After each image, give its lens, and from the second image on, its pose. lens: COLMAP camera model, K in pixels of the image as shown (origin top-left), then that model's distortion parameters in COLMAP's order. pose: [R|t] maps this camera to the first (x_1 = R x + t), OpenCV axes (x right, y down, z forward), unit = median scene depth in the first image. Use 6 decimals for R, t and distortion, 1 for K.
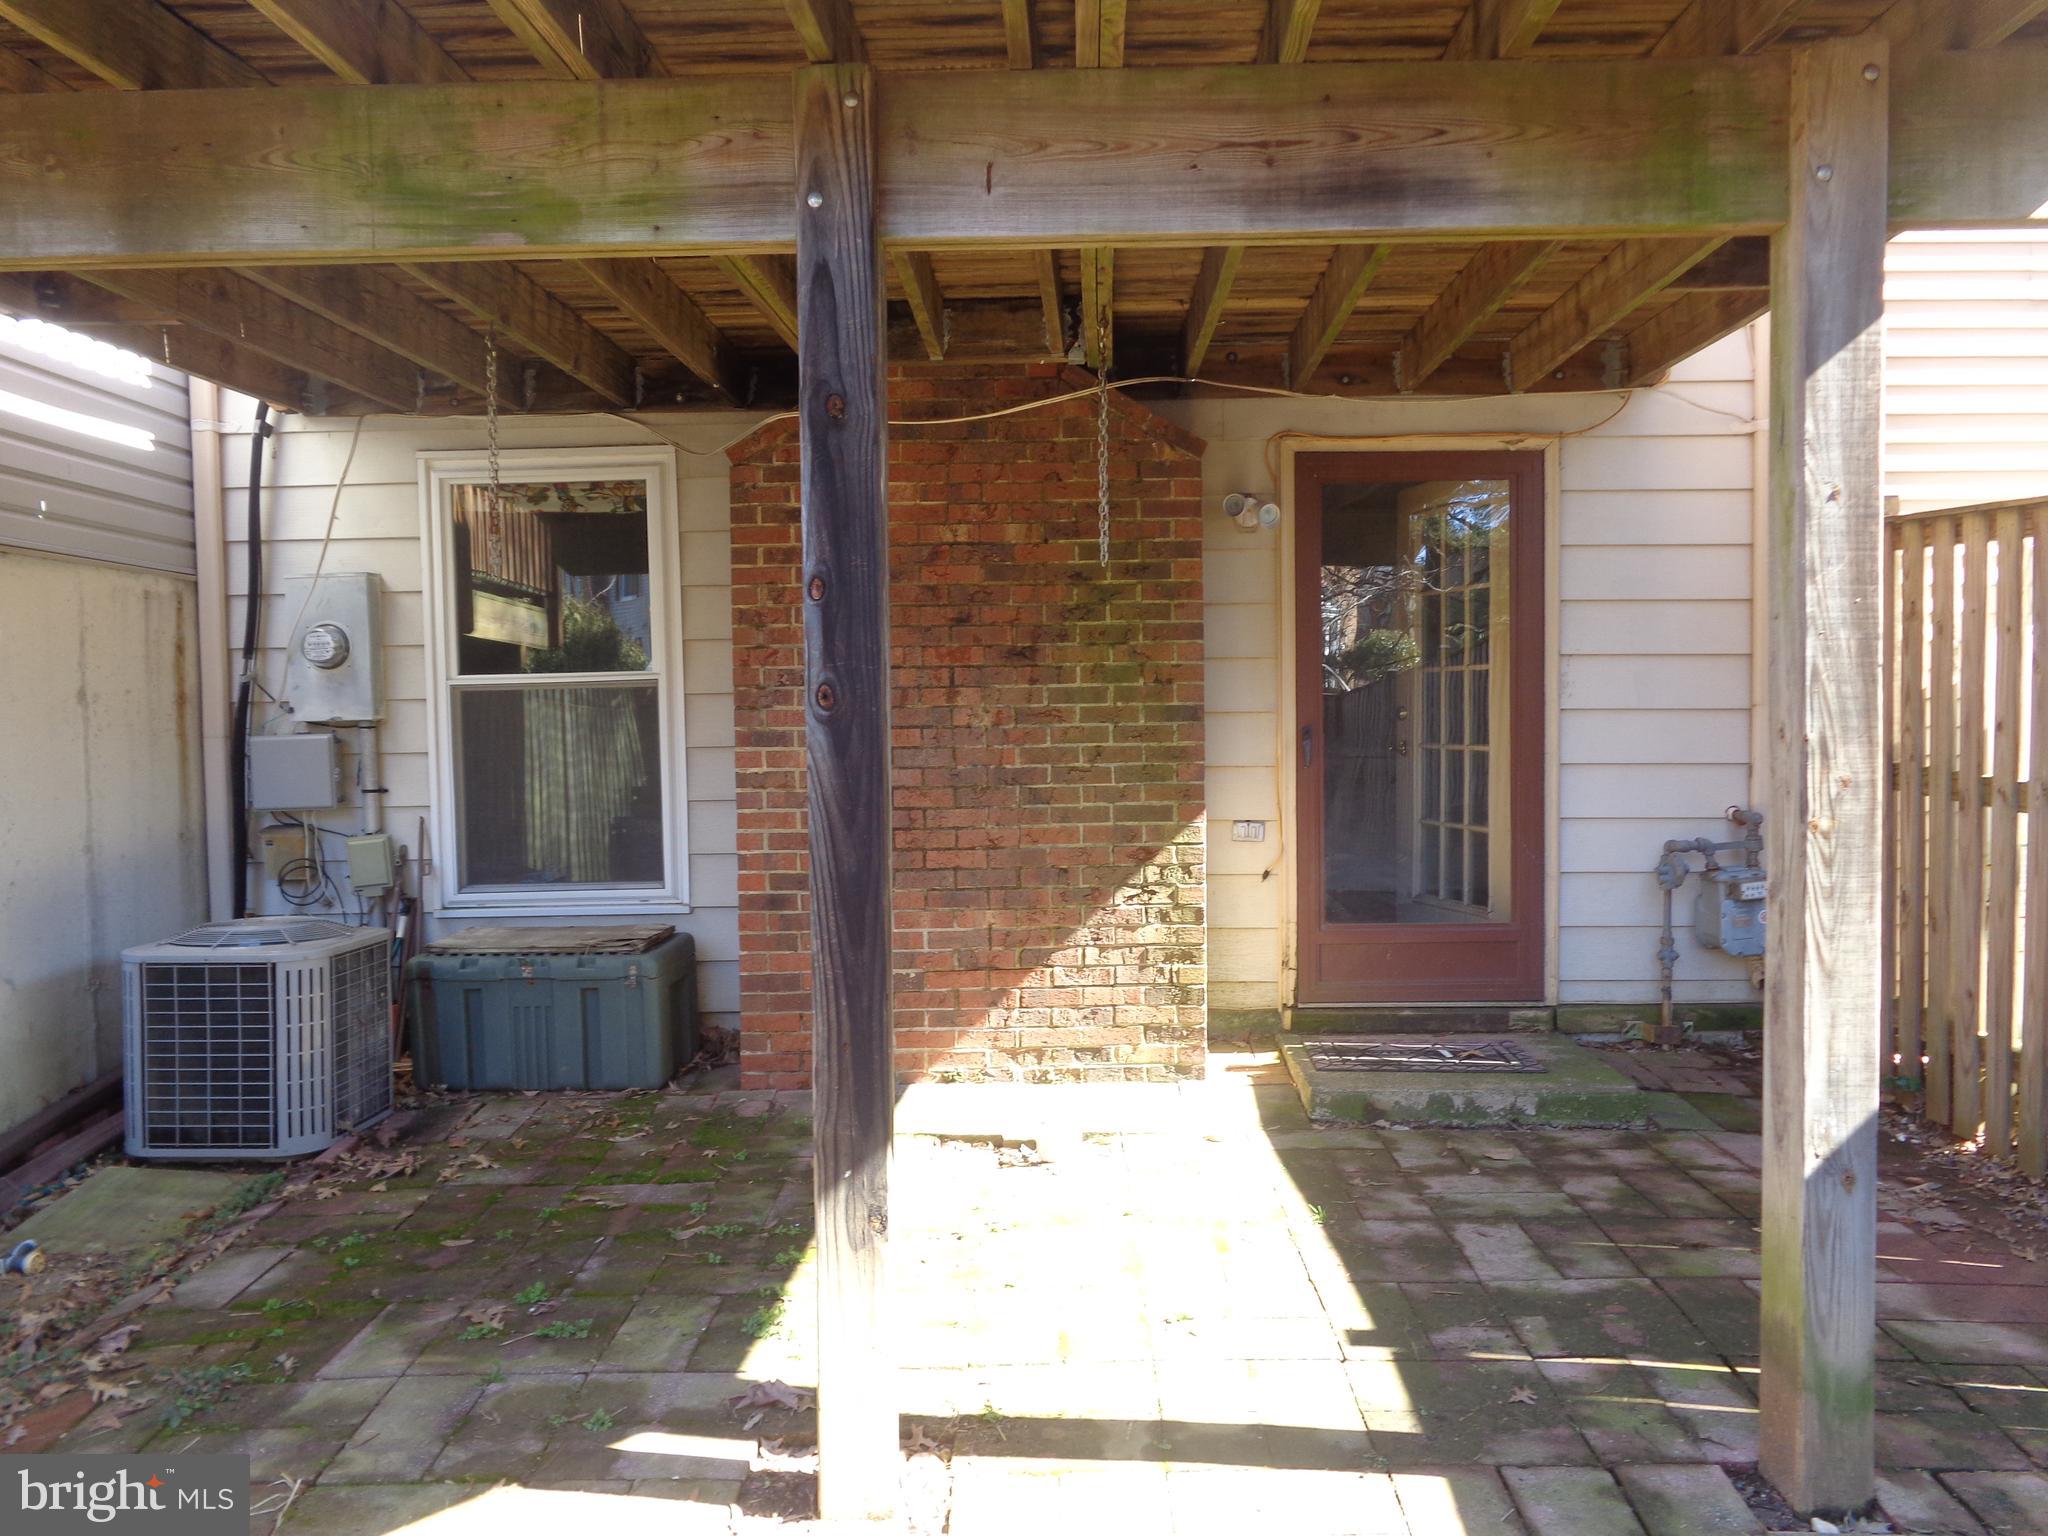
lens RADIAL K [[1541.9, 0, 1028.8], [0, 1541.9, 771.7], [0, 0, 1]] dist [-0.040787, 0.002557]
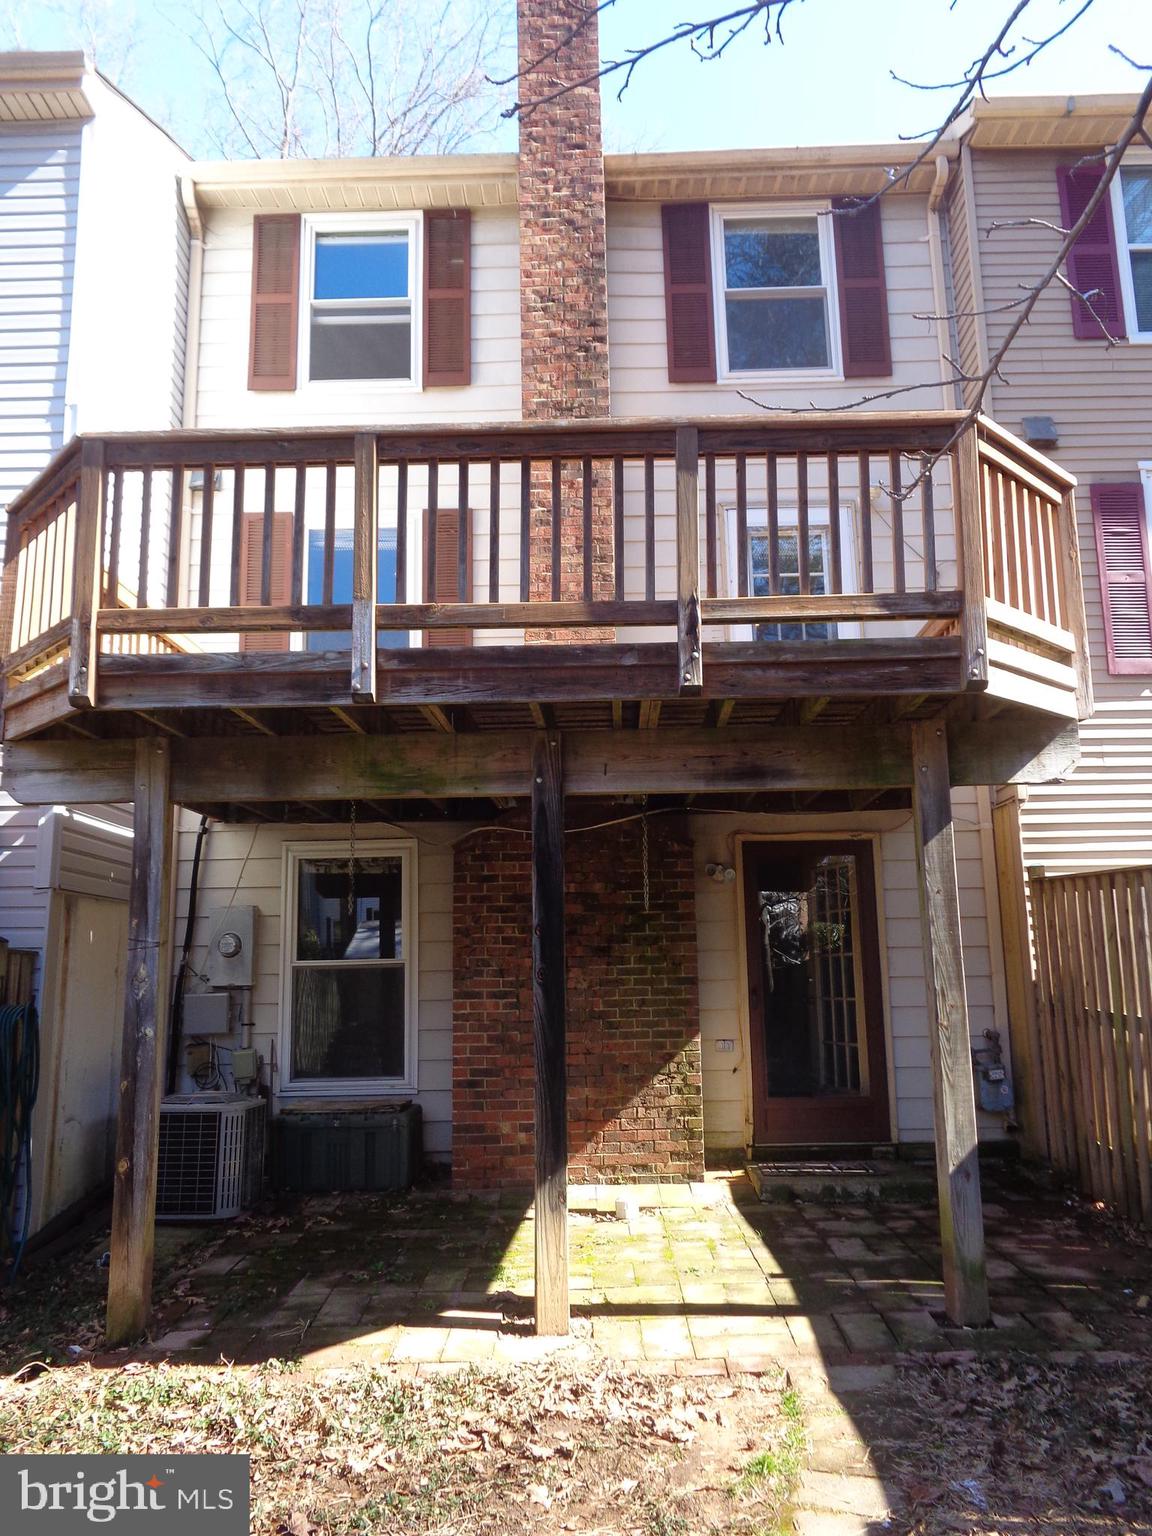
lens RADIAL K [[1156.4, 0, 579.8], [0, 1156.4, 743.3], [0, 0, 1]] dist [-0.040787, 0.002557]
pose [[0.999972, -0.002358, 0.007047, -0.046777], [0.003977, 0.970878, -0.239541, 0.020408], [-0.006277, 0.239563, 0.970861, -0.508230]]
